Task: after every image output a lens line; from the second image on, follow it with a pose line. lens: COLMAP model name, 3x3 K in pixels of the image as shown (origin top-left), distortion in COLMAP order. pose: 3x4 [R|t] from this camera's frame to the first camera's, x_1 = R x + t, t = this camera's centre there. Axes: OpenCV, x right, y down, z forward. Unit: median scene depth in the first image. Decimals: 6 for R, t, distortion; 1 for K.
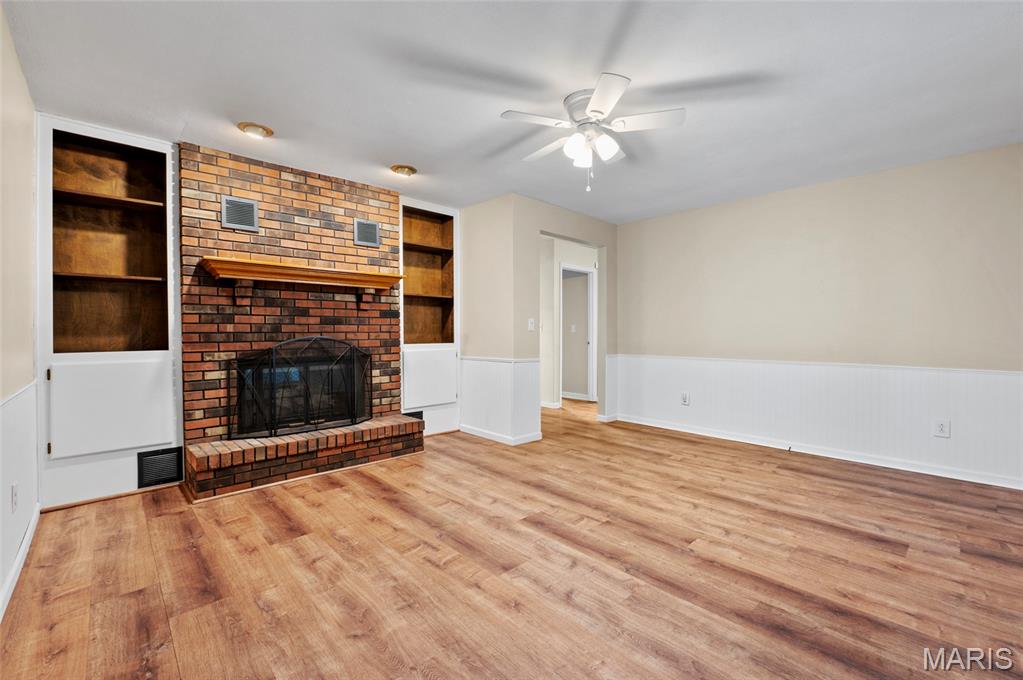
lens RADIAL K [[432.9, 0, 508.6], [0, 432.9, 334.4], [0, 0, 1]] dist [-0.010300, -0.002235]
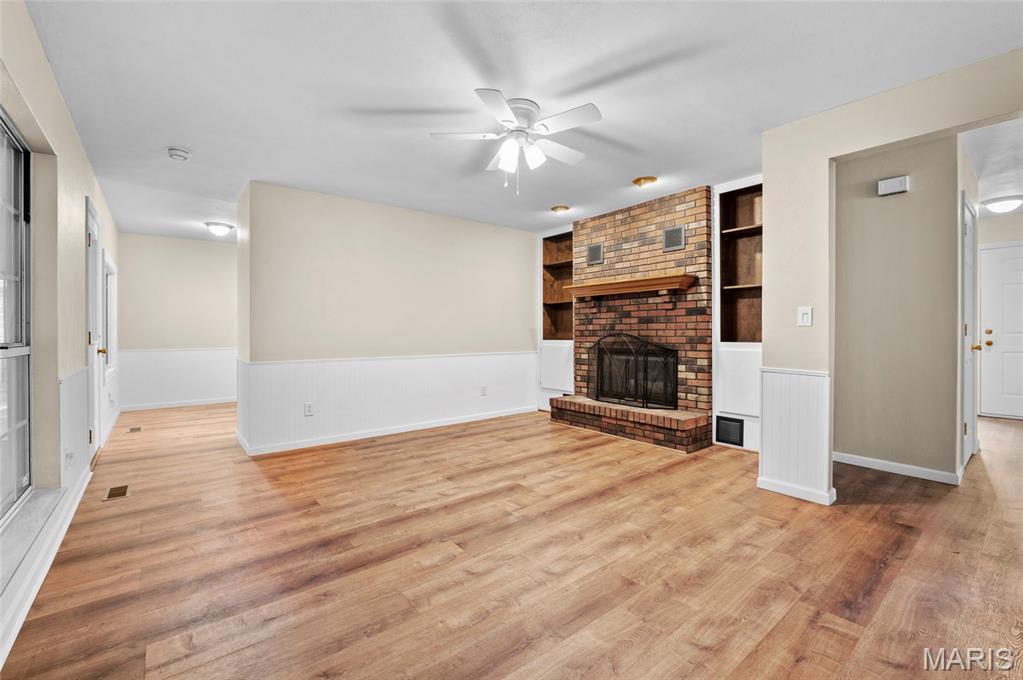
lens RADIAL K [[432.9, 0, 515.1], [0, 432.9, 329.4], [0, 0, 1]] dist [-0.010300, -0.002235]
pose [[-0.063675, -0.002043, -0.997969, 1.042309], [-0.000982, 0.999998, -0.001985, -0.003910], [0.997970, 0.000854, -0.063677, 0.891249]]
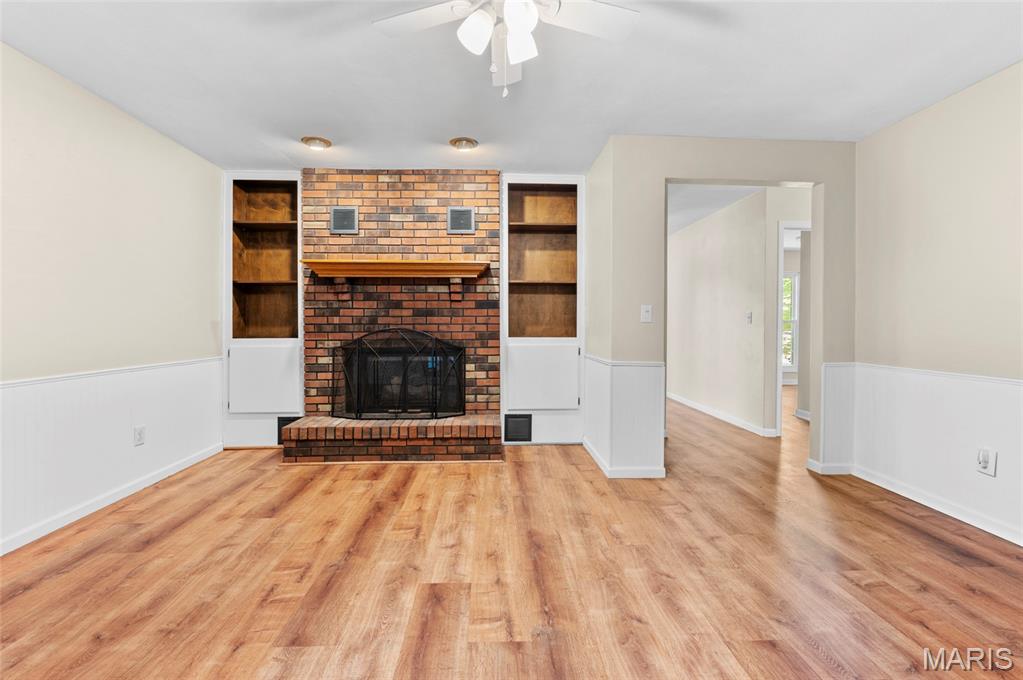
lens RADIAL K [[432.9, 0, 507.1], [0, 432.9, 329.3], [0, 0, 1]] dist [-0.010300, -0.002235]
pose [[0.761283, 0.010130, -0.648341, 0.493513], [-0.006251, 0.999946, 0.008284, -0.003113], [0.648390, -0.002254, 0.761305, 0.448350]]
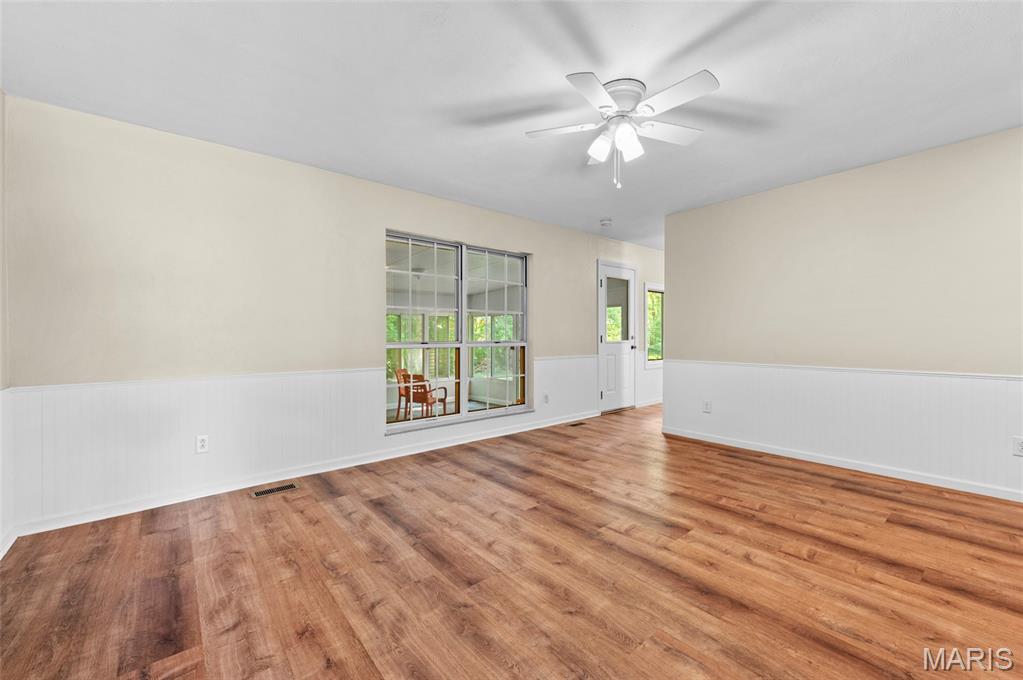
lens RADIAL K [[410.3, 0, 499.2], [0, 410.3, 329.7], [0, 0, 1]] dist [-0.003028, -0.002554]
pose [[-0.996878, 0.008923, 0.078450, 0.316744], [0.008074, 0.999905, -0.011141, -0.007843], [-0.078542, -0.010473, -0.996856, 1.624958]]
